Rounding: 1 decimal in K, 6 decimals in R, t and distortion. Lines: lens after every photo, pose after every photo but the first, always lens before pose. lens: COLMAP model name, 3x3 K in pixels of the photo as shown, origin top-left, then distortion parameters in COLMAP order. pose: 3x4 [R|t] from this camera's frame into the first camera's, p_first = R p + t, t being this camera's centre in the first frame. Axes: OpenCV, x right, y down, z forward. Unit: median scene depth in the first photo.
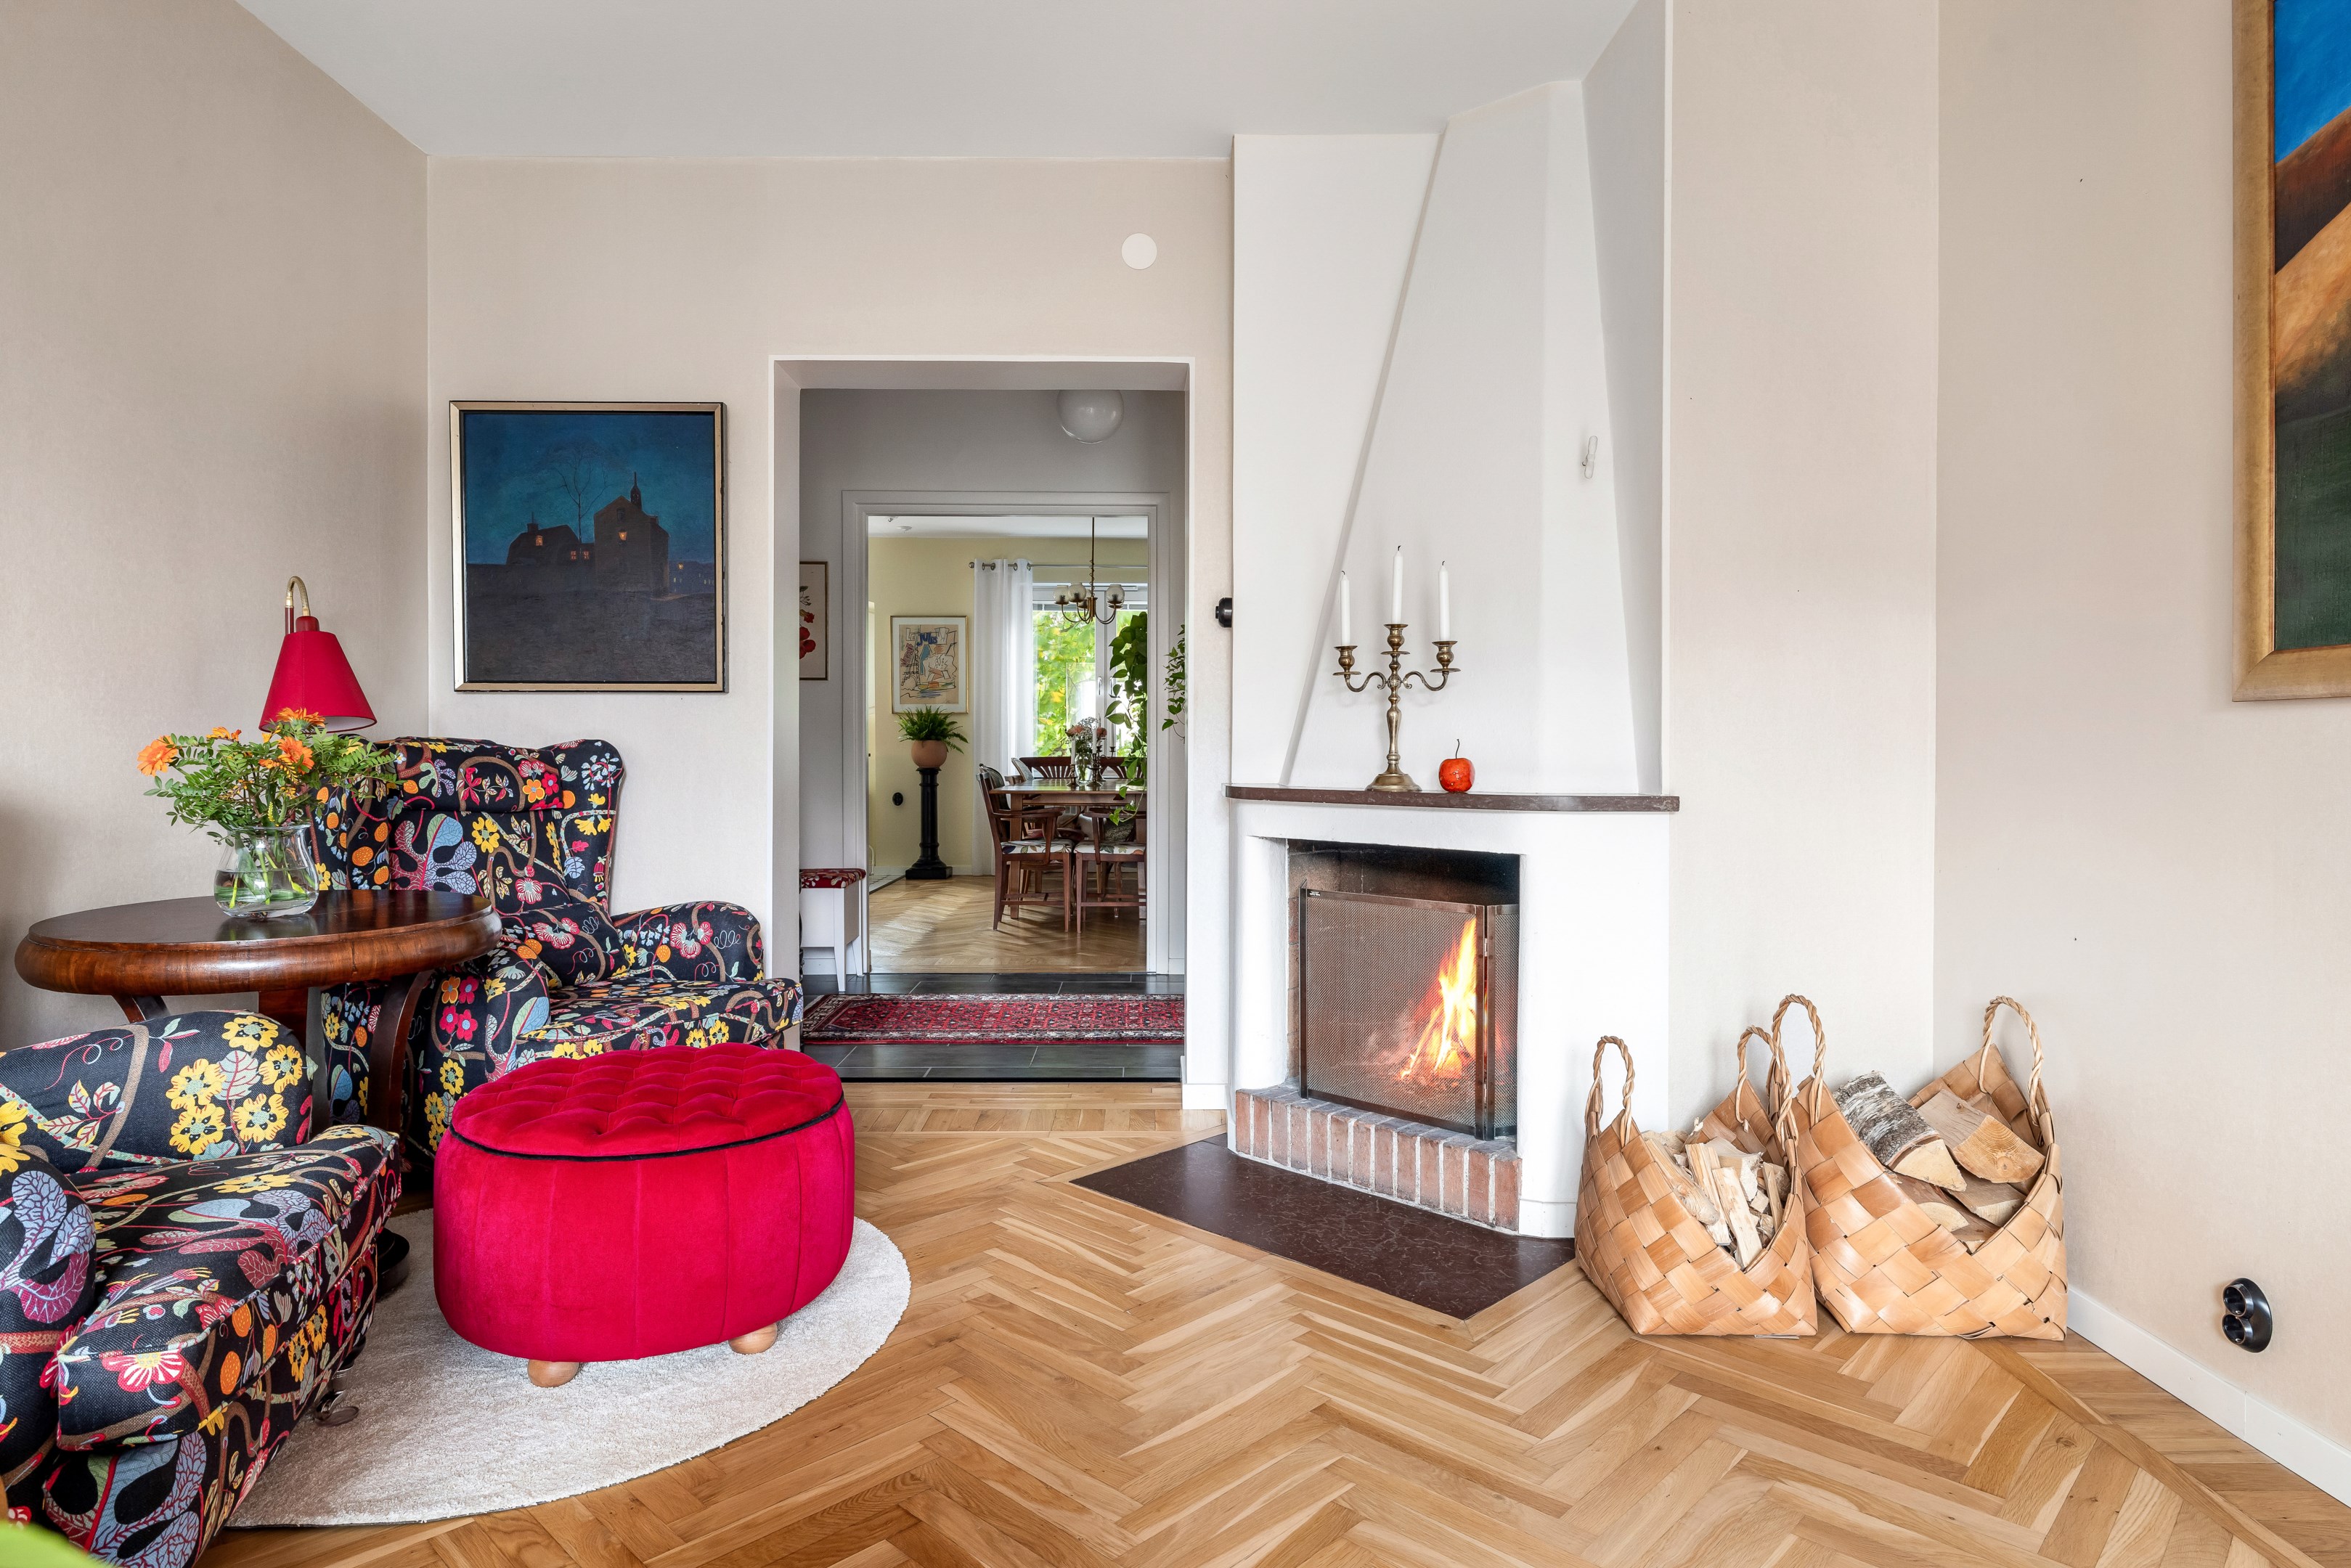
lens RADIAL K [[1341.9, 0, 1176.2], [0, 1341.9, 728.3], [0, 0, 1]] dist [-0.002105, 0.002174]
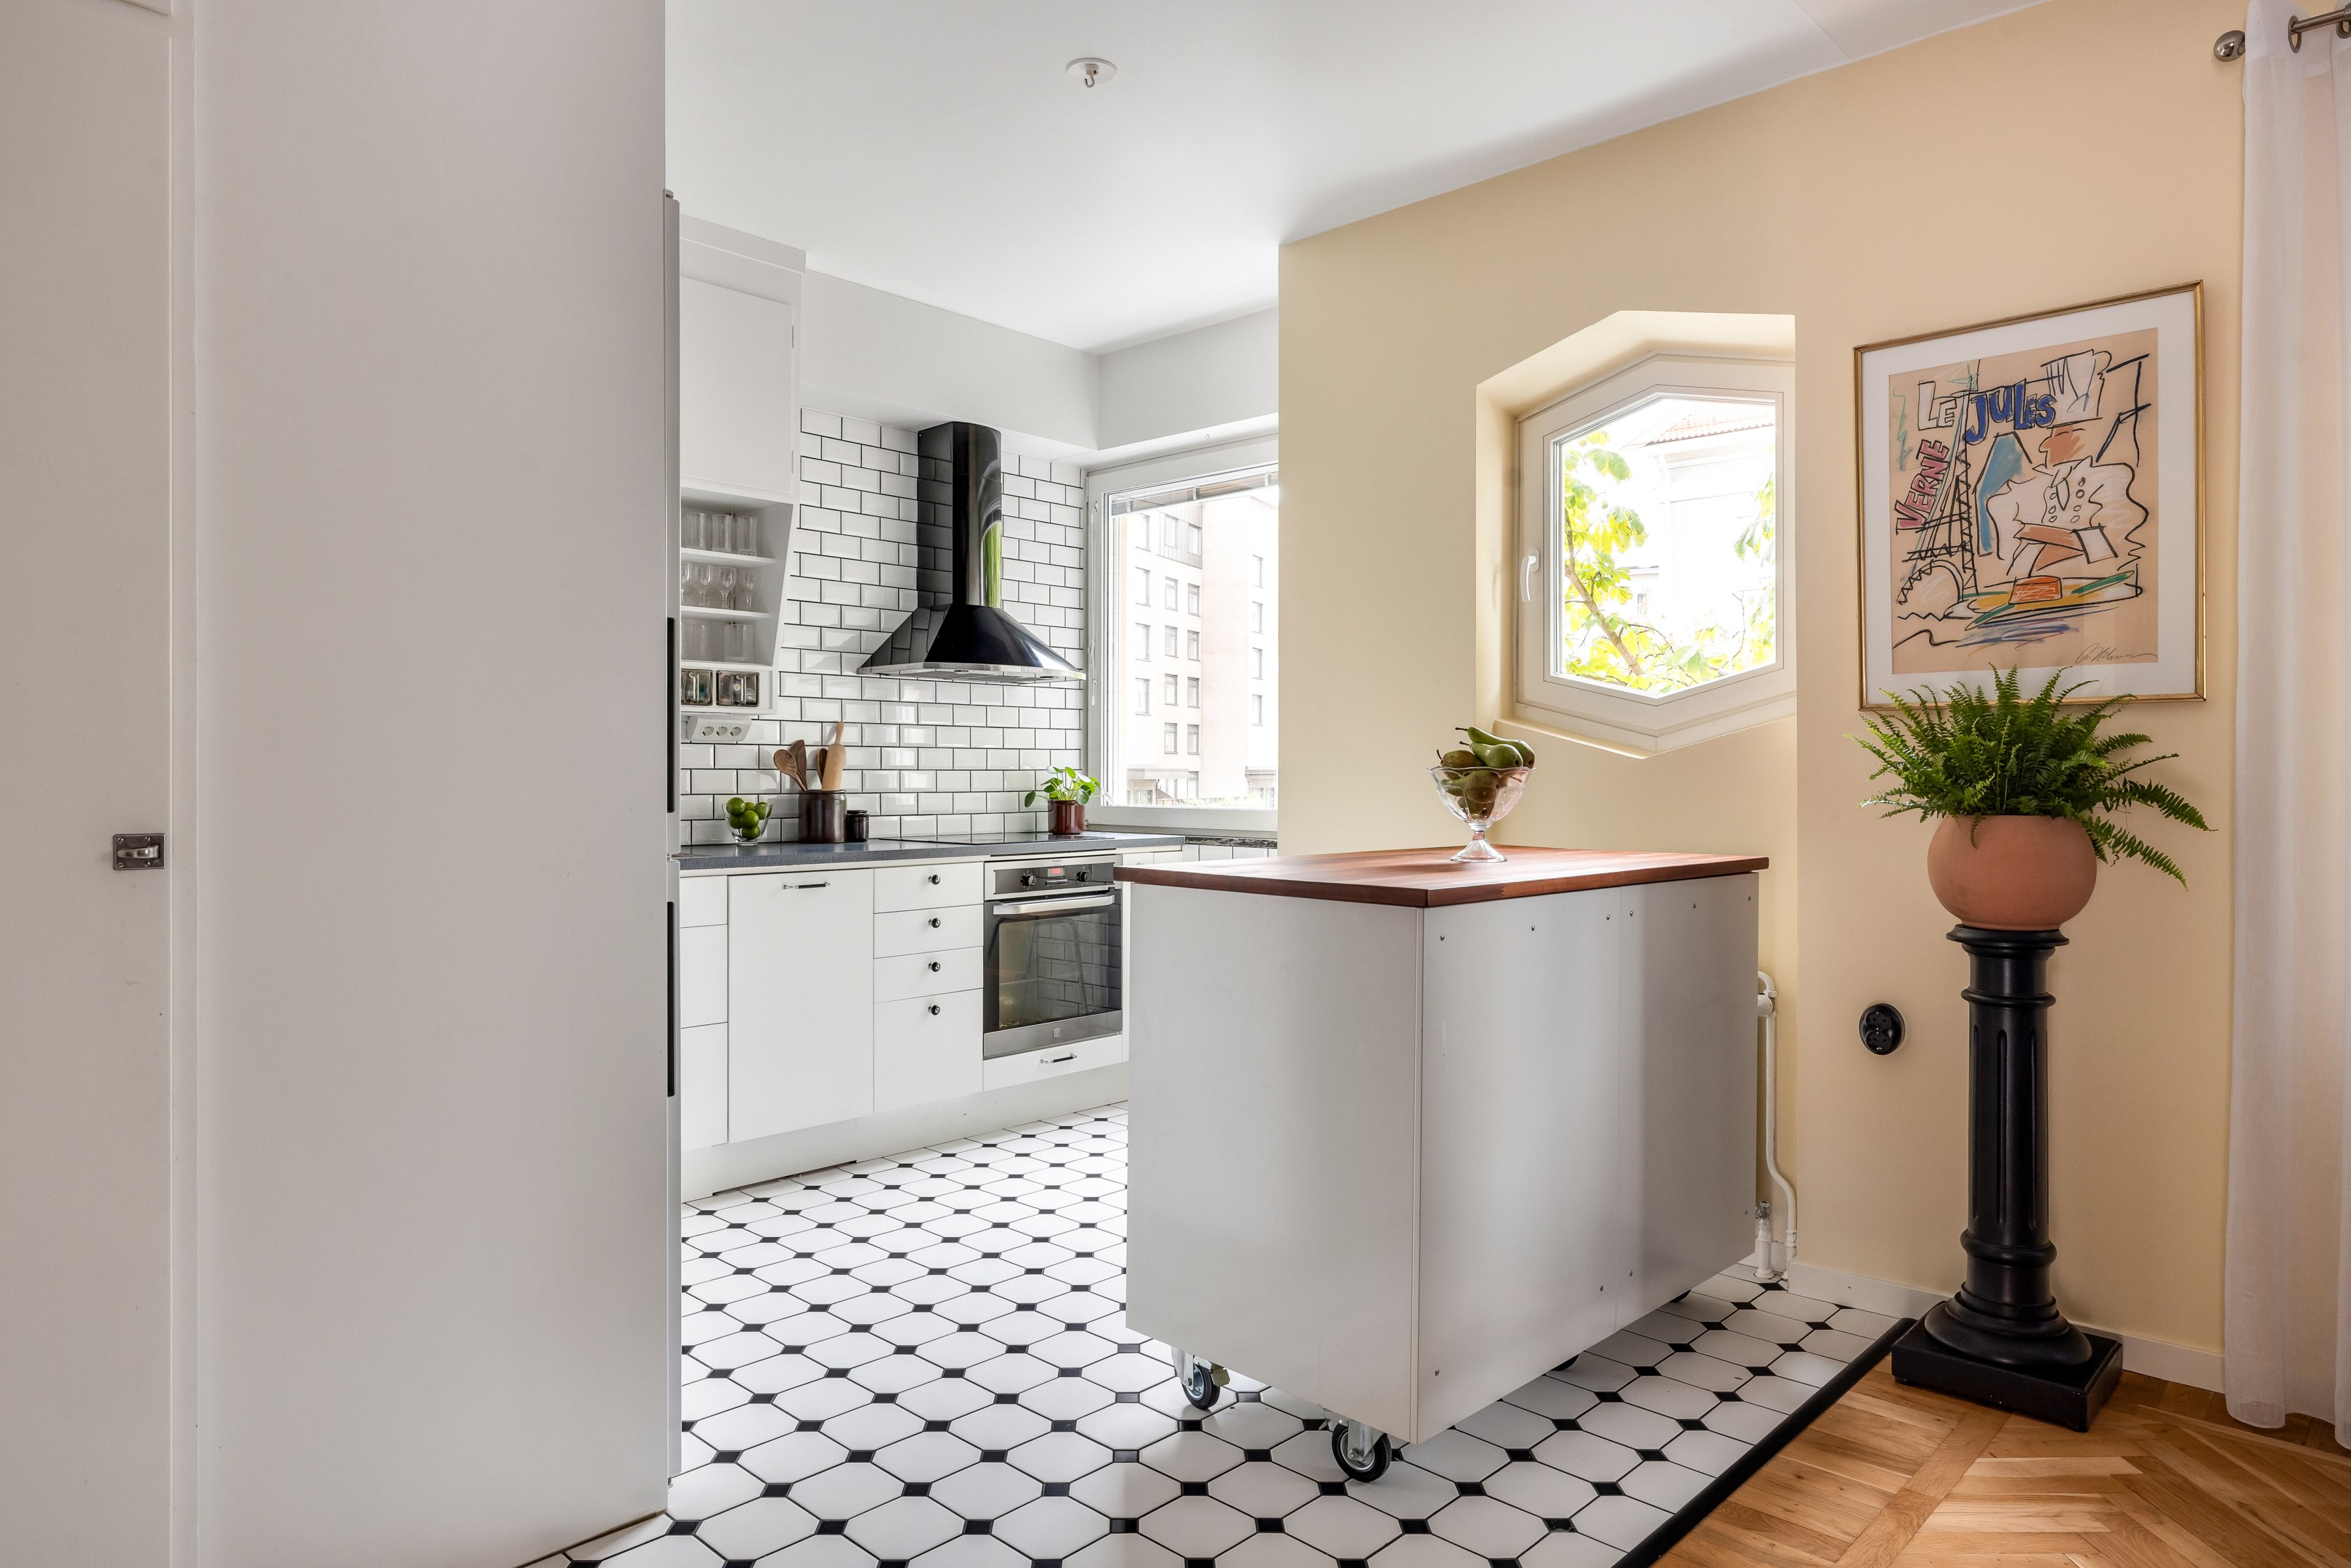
lens RADIAL K [[1417.9, 0, 1175.5], [0, 1417.9, 784.0], [0, 0, 1]] dist [-0.001169, 0.001139]
pose [[0.719387, 0.006911, -0.694575, -0.113391], [0.003137, 0.999908, 0.013198, -0.000343], [0.694602, -0.011673, 0.719299, 0.703077]]
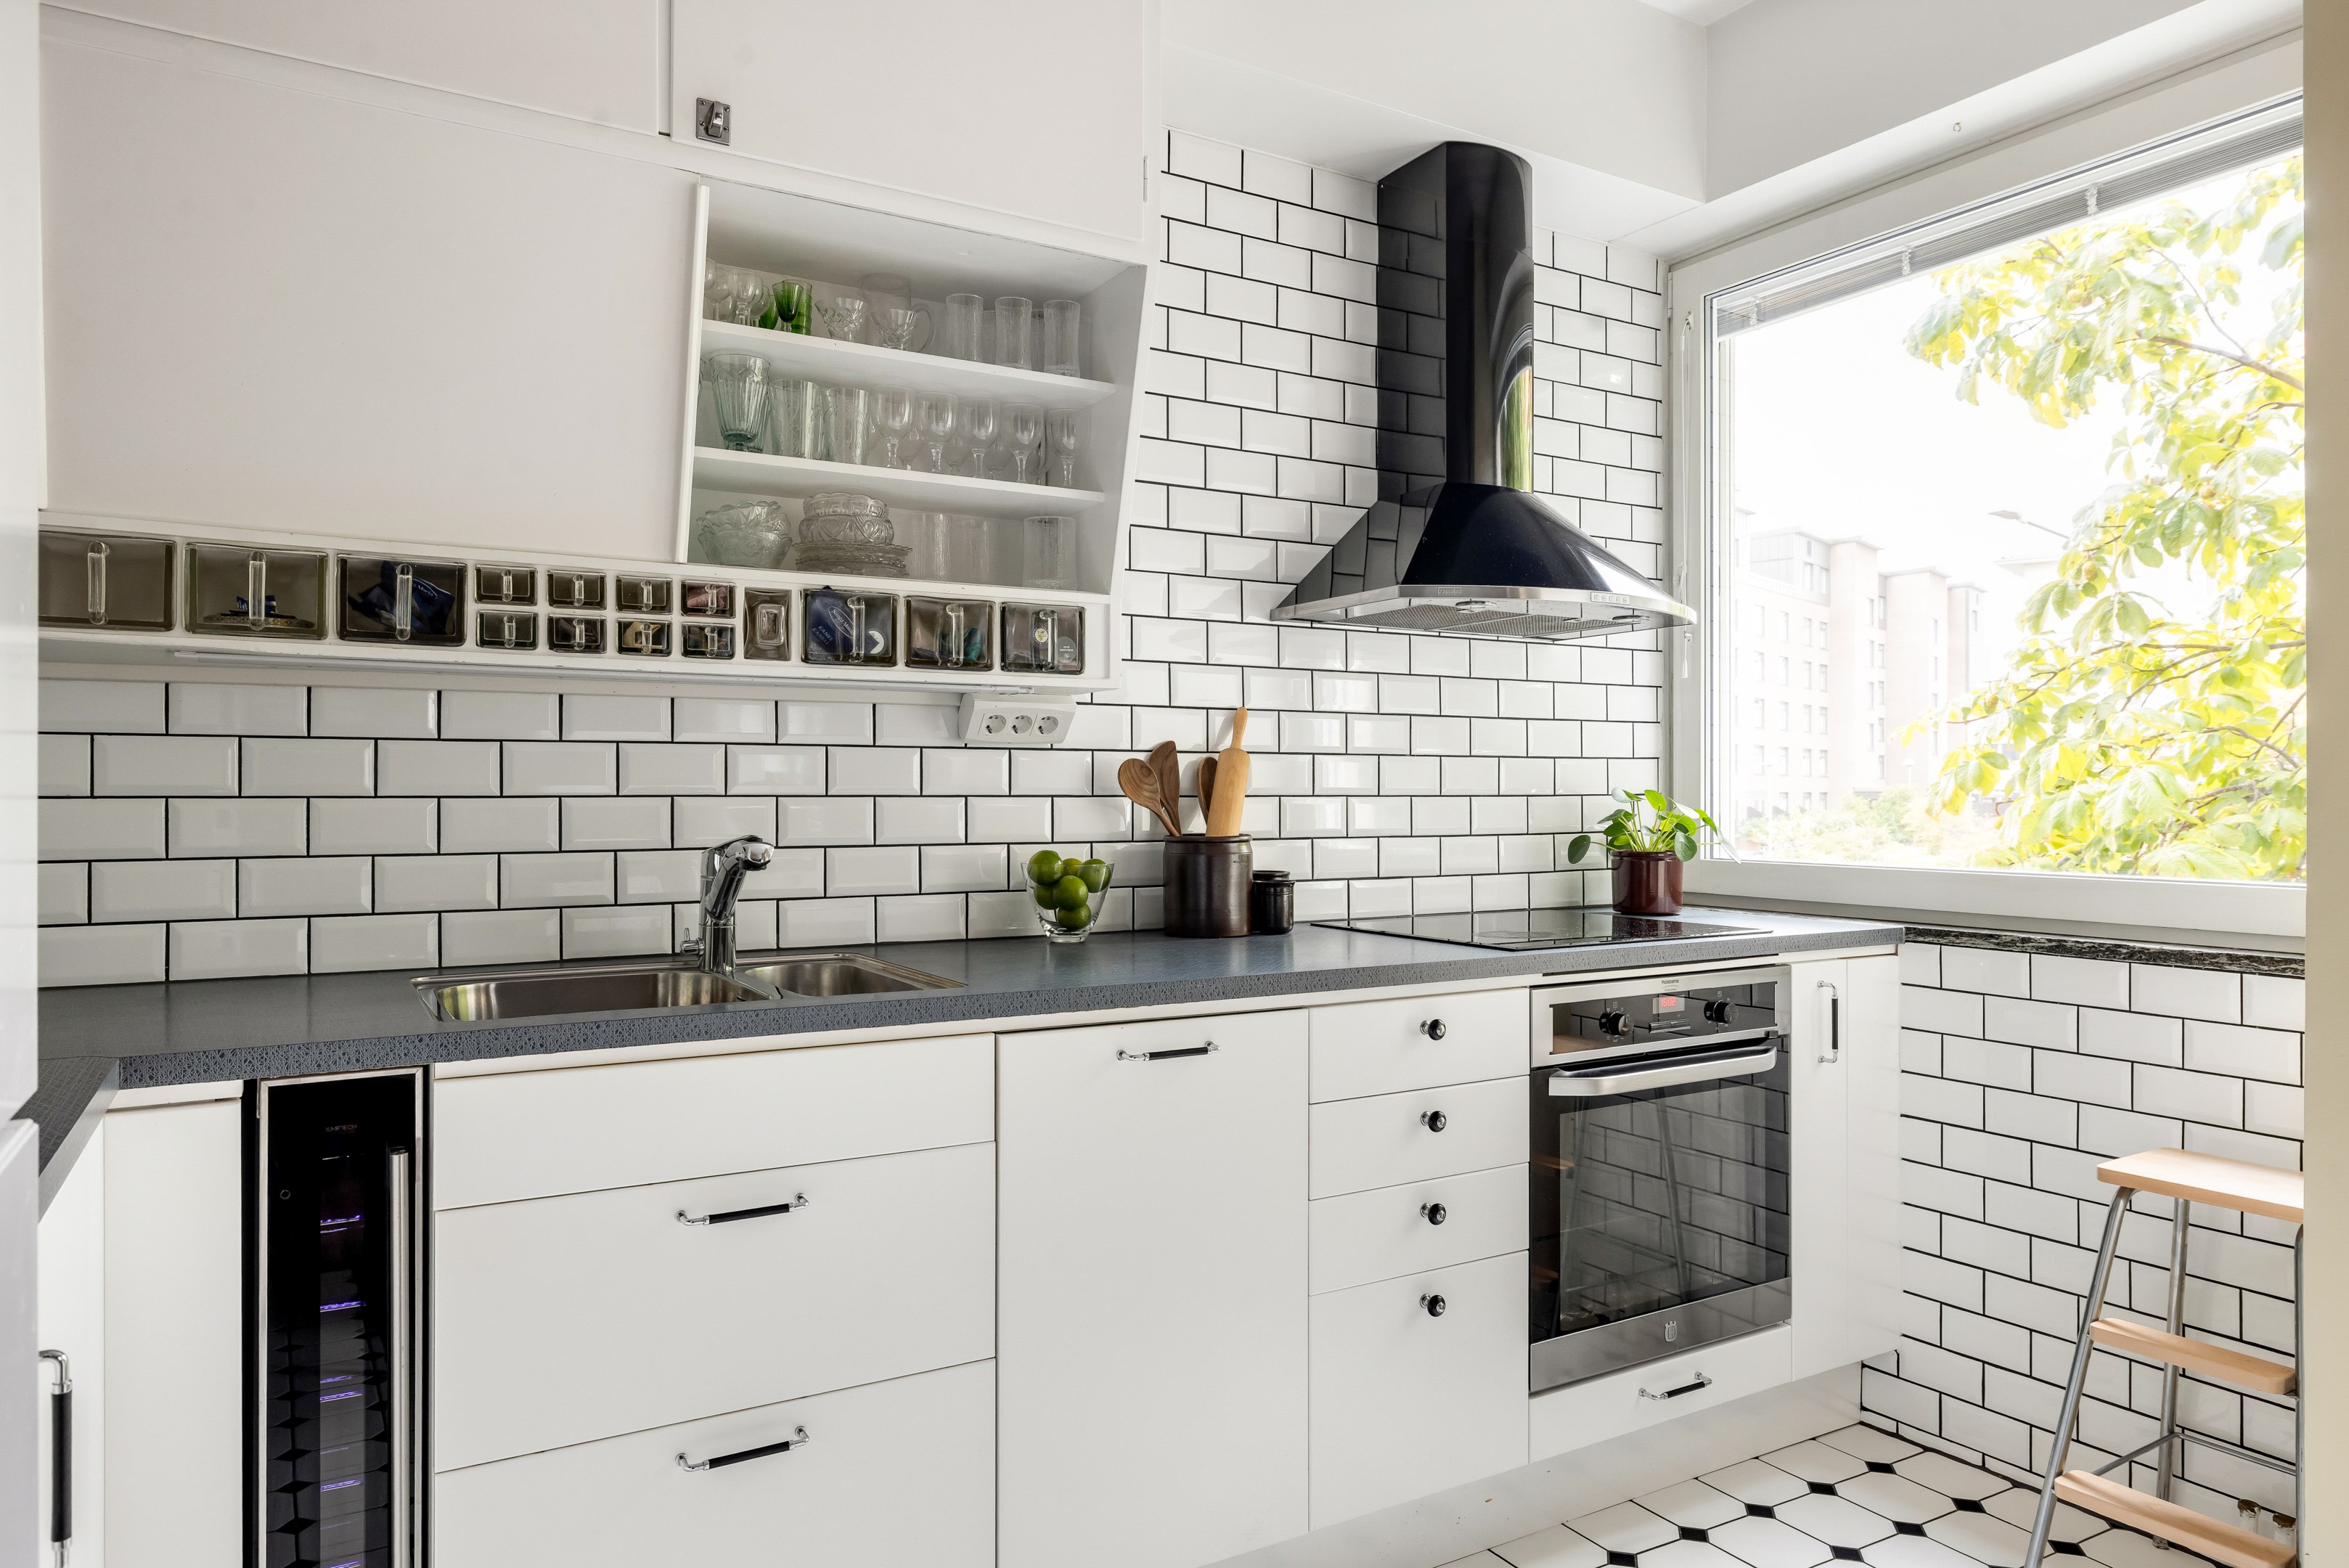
lens RADIAL K [[1503.9, 0, 1174.5], [0, 1503.9, 784.0], [0, 0, 1]] dist [0.006278, 0.002567]
pose [[0.499925, -0.005478, -0.866051, -0.286358], [0.006479, 0.999976, -0.002585, -0.000776], [0.866044, -0.004319, 0.499948, 0.815228]]
